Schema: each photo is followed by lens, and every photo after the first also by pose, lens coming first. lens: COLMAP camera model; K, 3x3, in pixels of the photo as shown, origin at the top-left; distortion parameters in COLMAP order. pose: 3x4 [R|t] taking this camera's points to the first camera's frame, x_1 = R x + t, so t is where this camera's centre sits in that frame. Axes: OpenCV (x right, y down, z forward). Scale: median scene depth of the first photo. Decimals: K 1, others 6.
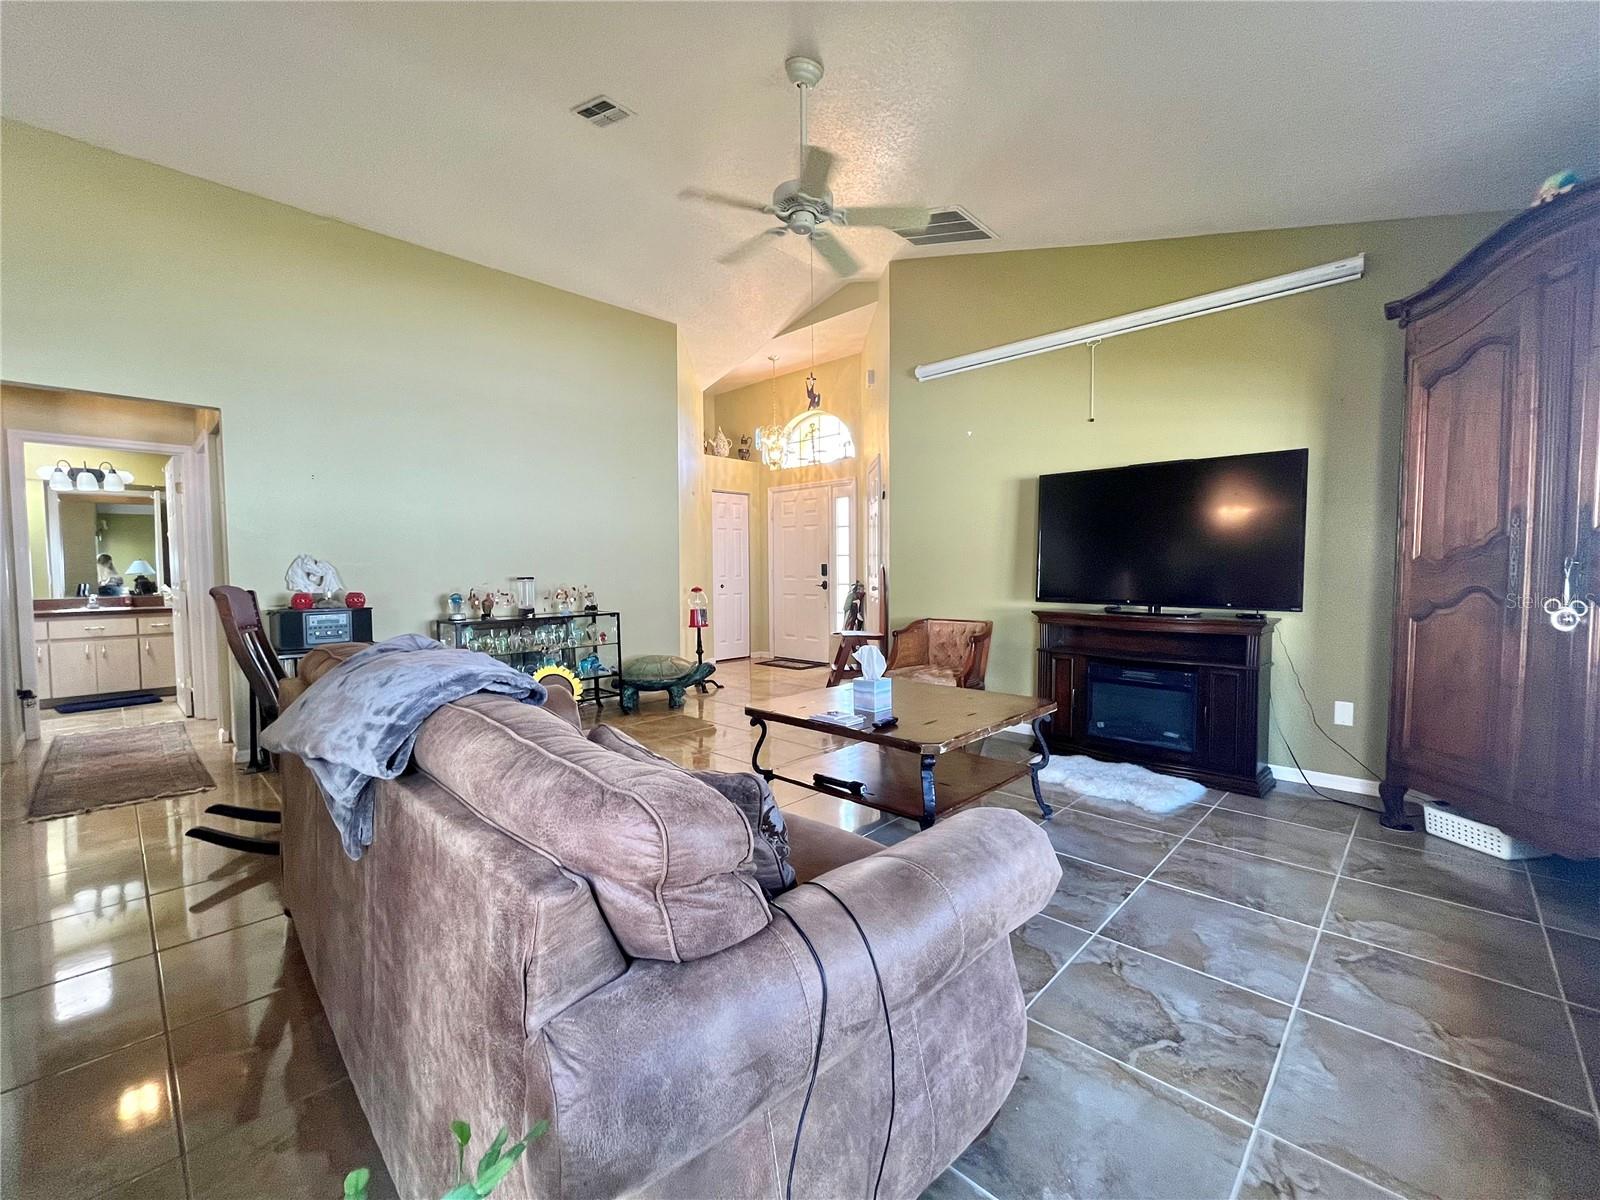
lens RADIAL K [[668.0, 0, 800.5], [0, 668.0, 595.0], [0, 0, 1]] dist [-0.002471, -0.000422]
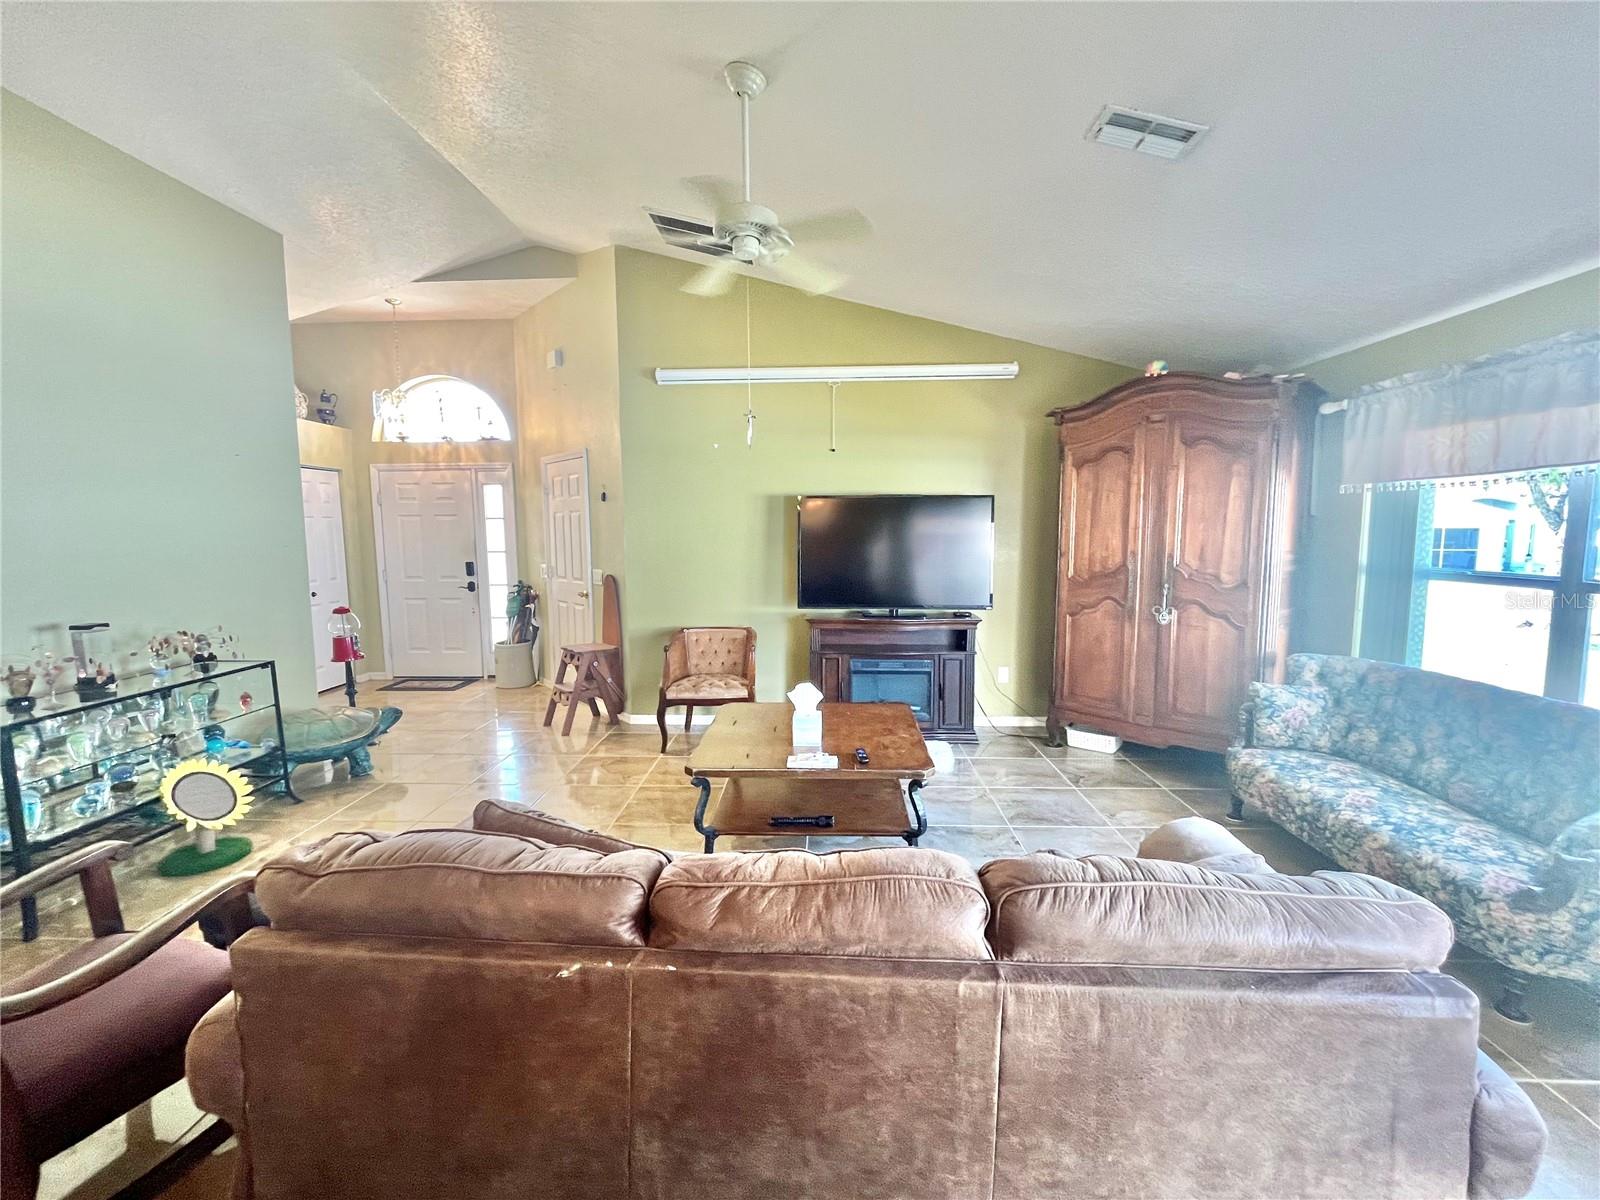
lens RADIAL K [[668.0, 0, 801.5], [0, 668.0, 595.4], [0, 0, 1]] dist [-0.002471, -0.000422]
pose [[0.747104, -0.065604, 0.661462, -0.262262], [0.029143, 0.997394, 0.066005, -0.058595], [-0.664068, -0.030035, 0.747068, 0.105722]]
